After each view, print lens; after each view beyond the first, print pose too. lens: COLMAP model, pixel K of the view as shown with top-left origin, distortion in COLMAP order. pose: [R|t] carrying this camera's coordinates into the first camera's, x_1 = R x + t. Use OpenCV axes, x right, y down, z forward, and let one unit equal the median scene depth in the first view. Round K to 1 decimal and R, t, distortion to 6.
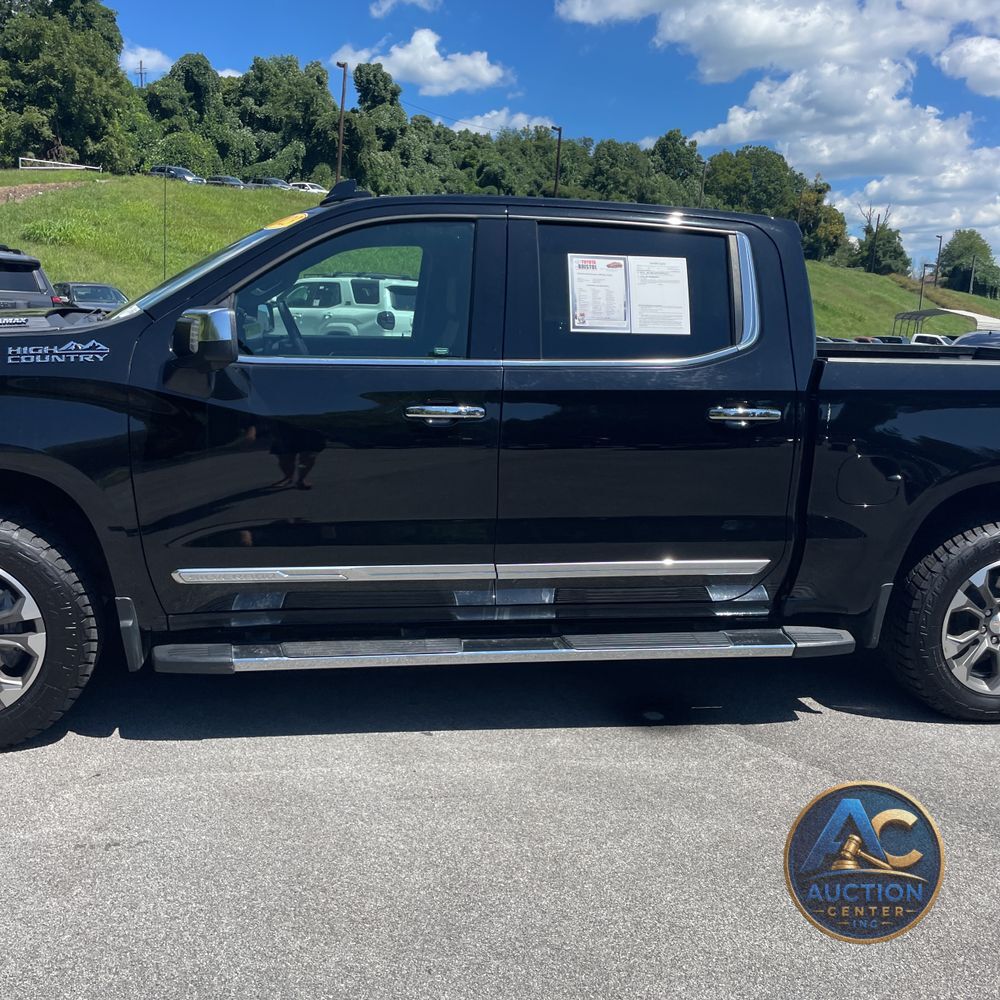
lens RADIAL K [[1004.7, 0, 489.2], [0, 1004.7, 528.9], [0, 0, 1]] dist [0.093065, -0.141007]
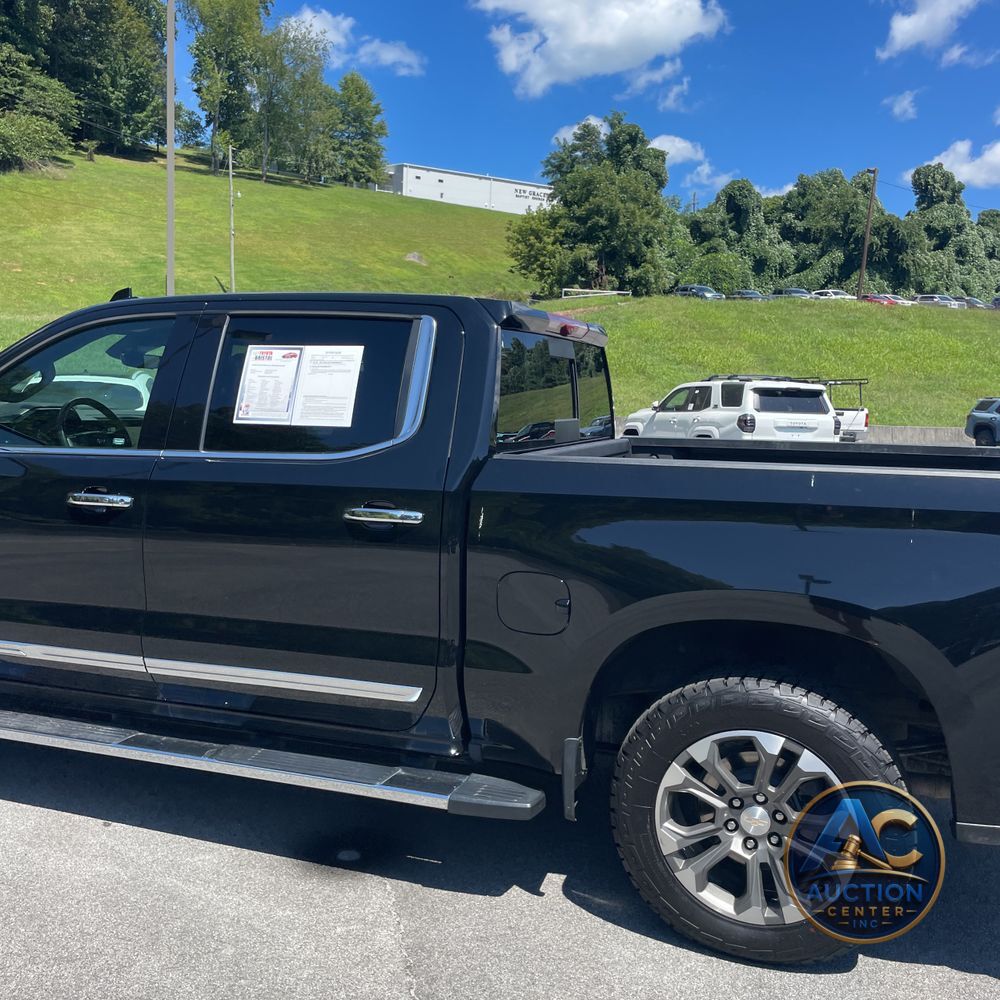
lens RADIAL K [[1012.5, 0, 492.7], [0, 1012.5, 504.0], [0, 0, 1]] dist [0.086988, -0.117321]
pose [[0.867499, 0.034603, -0.496235, 0.034448], [-0.097714, 0.989996, -0.101787, -0.001888], [0.487748, 0.136790, 0.862201, 0.012587]]
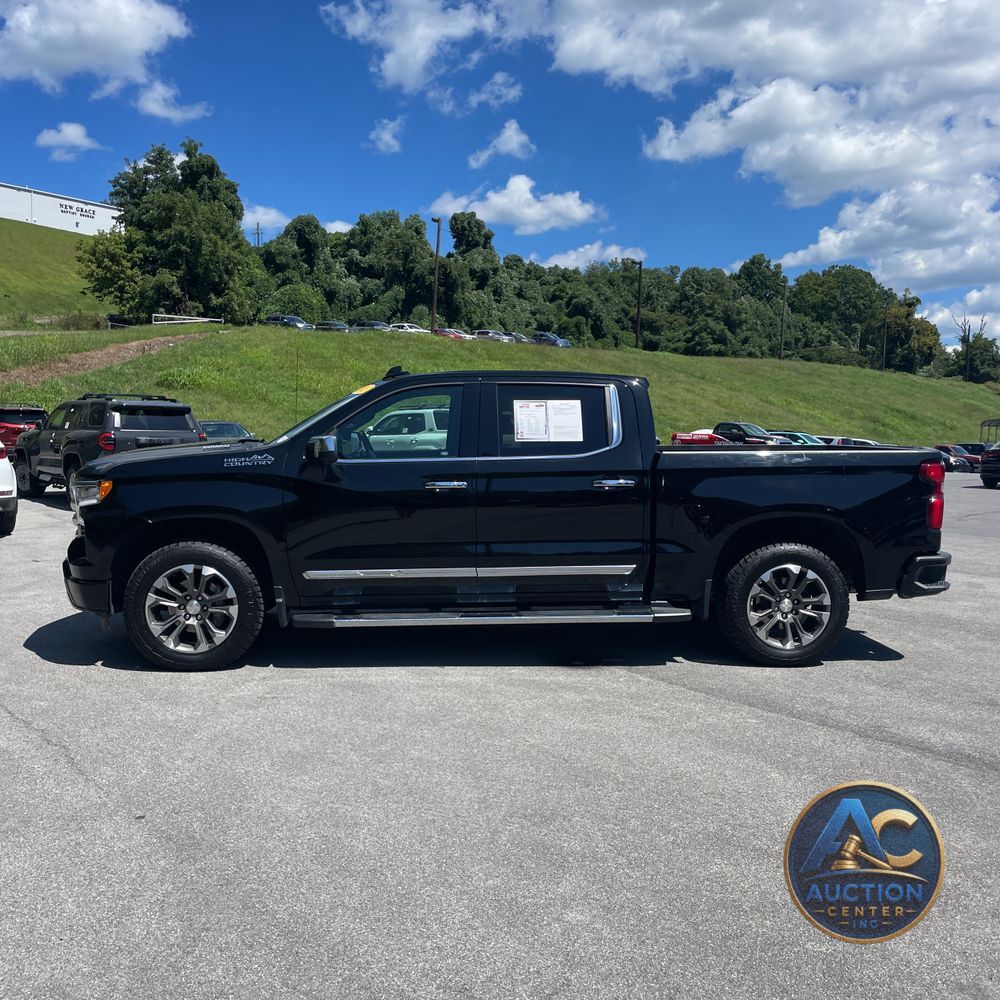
lens RADIAL K [[1012.5, 0, 492.7], [0, 1012.5, 504.0], [0, 0, 1]] dist [0.086988, -0.117321]
pose [[0.995251, -0.028147, -0.093186, 0.009151], [0.014567, 0.989570, -0.143317, 0.007998], [0.096248, 0.141279, 0.985280, -0.035499]]
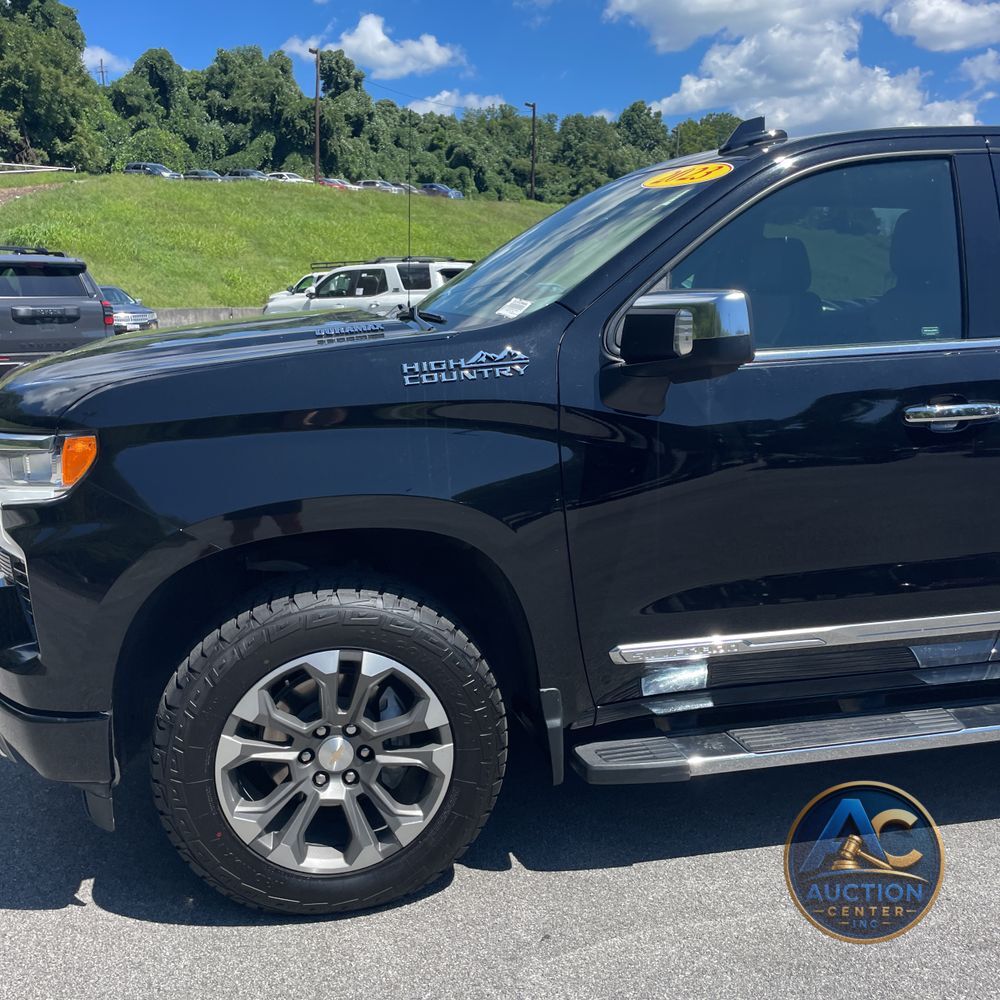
lens RADIAL K [[1009.0, 0, 489.6], [0, 1009.0, 503.1], [0, 0, 1]] dist [0.079595, -0.101256]
pose [[0.998026, -0.060076, 0.018305, -0.016986], [0.060198, 0.998167, -0.006165, -0.002750], [-0.017901, 0.007255, 0.999813, 0.010704]]
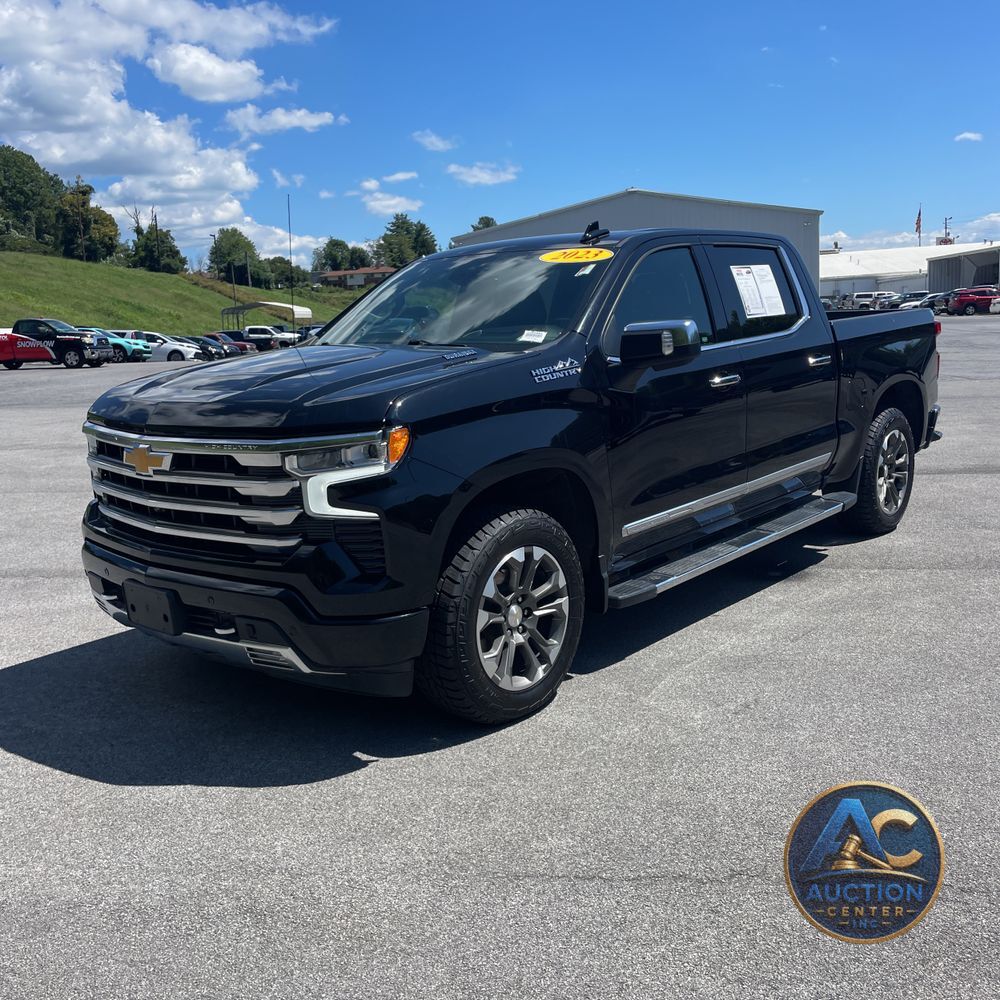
lens RADIAL K [[1012.5, 0, 492.7], [0, 1012.5, 504.0], [0, 0, 1]] dist [0.086988, -0.117321]
pose [[0.778745, -0.197843, 0.595327, -0.050266], [0.212577, 0.976047, 0.046294, -0.003450], [-0.590226, 0.090501, 0.802148, 0.002220]]
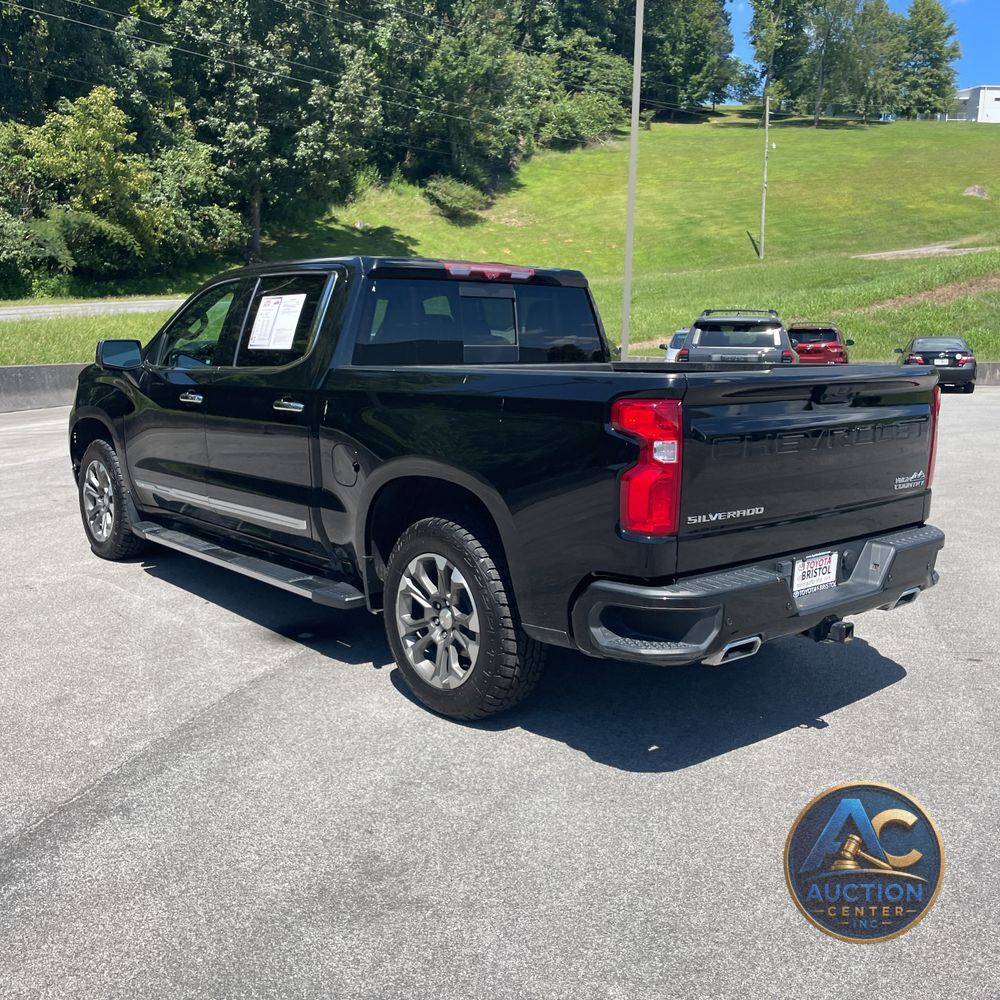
lens RADIAL K [[1000.1, 0, 489.0], [0, 1000.1, 516.7], [0, 0, 1]] dist [0.054682, -0.064510]
pose [[0.509431, 0.110982, -0.853325, 0.068614], [-0.171393, 0.984866, 0.025769, -0.002156], [0.843270, 0.133127, 0.520743, 0.024433]]
